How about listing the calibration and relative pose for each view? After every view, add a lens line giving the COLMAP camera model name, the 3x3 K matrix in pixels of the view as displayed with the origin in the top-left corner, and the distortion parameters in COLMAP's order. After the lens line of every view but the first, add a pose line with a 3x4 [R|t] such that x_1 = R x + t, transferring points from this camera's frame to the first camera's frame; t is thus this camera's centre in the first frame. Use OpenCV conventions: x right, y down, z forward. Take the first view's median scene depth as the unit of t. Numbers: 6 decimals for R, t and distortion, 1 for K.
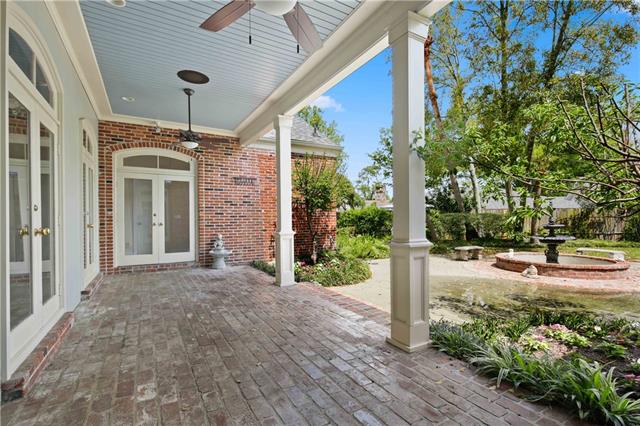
lens RADIAL K [[298.0, 0, 320.0], [0, 298.0, 213.0], [0, 0, 1]] dist [0.000817, 0.000242]
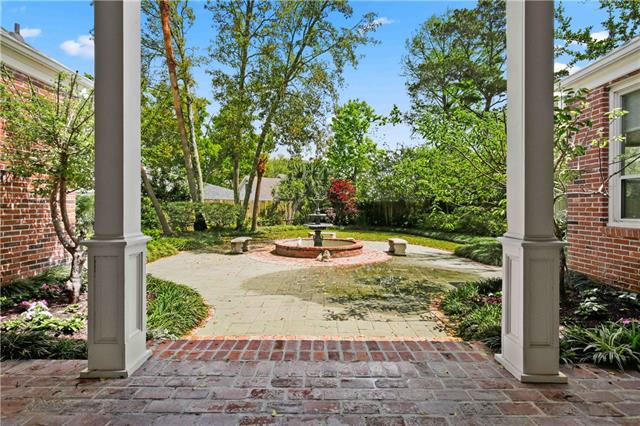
lens RADIAL K [[298.0, 0, 320.0], [0, 298.0, 213.0], [0, 0, 1]] dist [0.000817, 0.000242]
pose [[0.511605, -0.008339, 0.859180, -0.235518], [-0.021851, 0.999503, 0.022712, 0.008317], [-0.858943, -0.030393, 0.511169, 0.397958]]
